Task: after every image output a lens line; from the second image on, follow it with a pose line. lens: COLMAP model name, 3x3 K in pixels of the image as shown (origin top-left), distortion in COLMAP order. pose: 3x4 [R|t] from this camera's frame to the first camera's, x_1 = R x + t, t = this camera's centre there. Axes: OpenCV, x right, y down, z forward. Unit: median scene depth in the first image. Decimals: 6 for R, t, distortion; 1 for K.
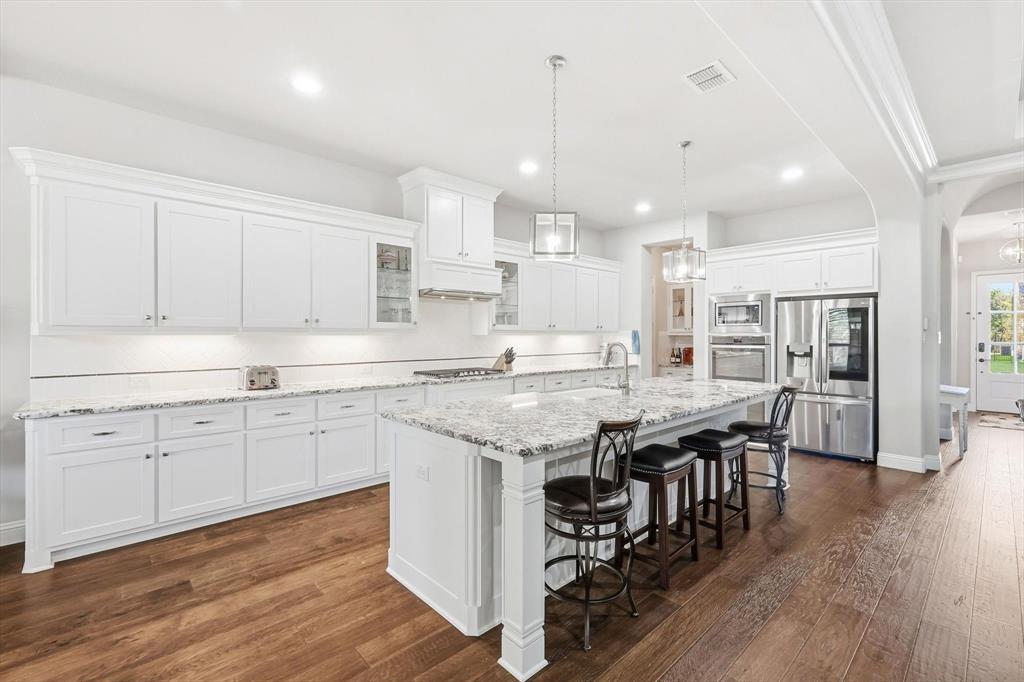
lens RADIAL K [[449.9, 0, 509.1], [0, 449.9, 335.9], [0, 0, 1]] dist [0.003984, 0.000254]
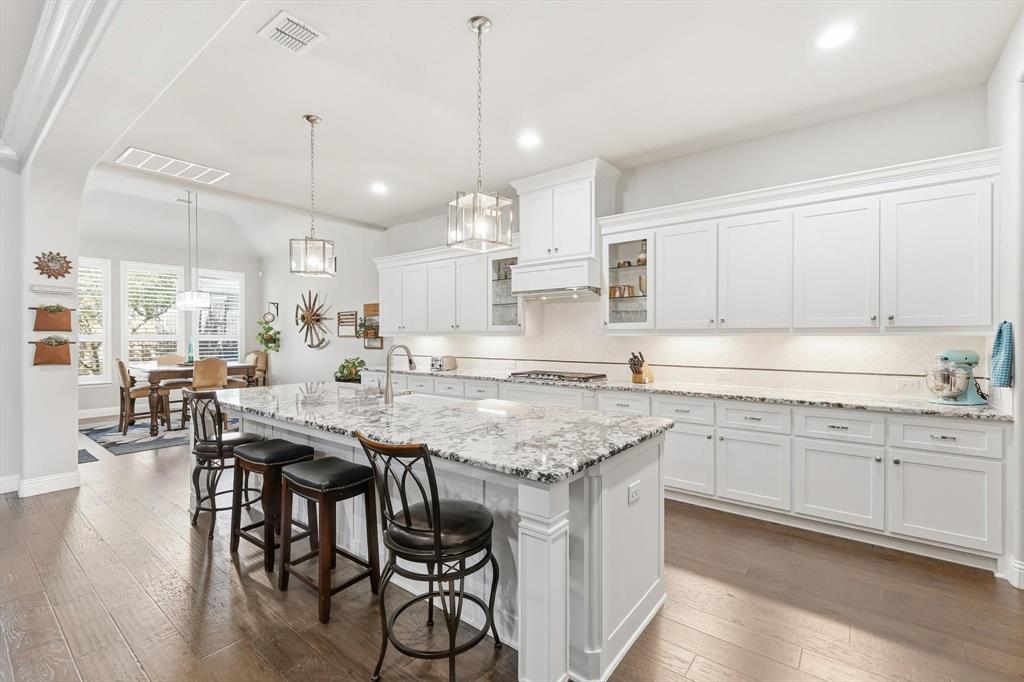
lens RADIAL K [[449.9, 0, 504.4], [0, 449.9, 338.1], [0, 0, 1]] dist [0.003984, 0.000254]
pose [[0.162234, 0.003422, -0.986746, 0.567826], [-0.000682, 0.999994, 0.003356, -0.000345], [0.986752, 0.000128, 0.162235, 0.525912]]
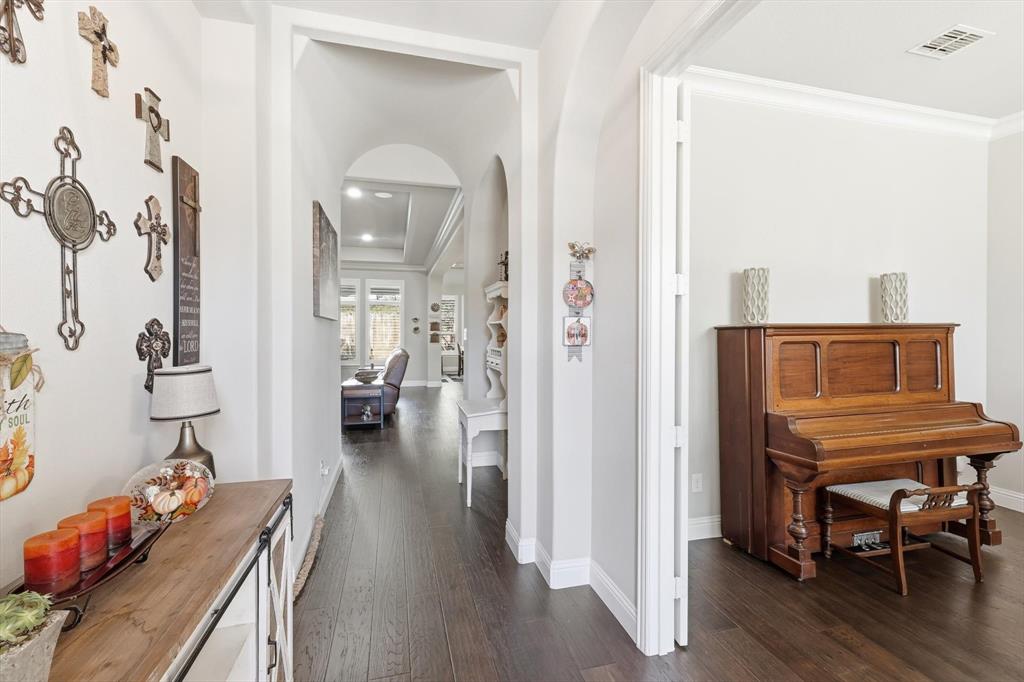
lens RADIAL K [[449.9, 0, 511.5], [0, 449.9, 335.2], [0, 0, 1]] dist [0.003984, 0.000254]
pose [[-0.449075, 0.004000, -0.893485, 1.069371], [0.002010, 0.999992, 0.003466, 0.002826], [0.893492, -0.000240, -0.449080, 0.903165]]
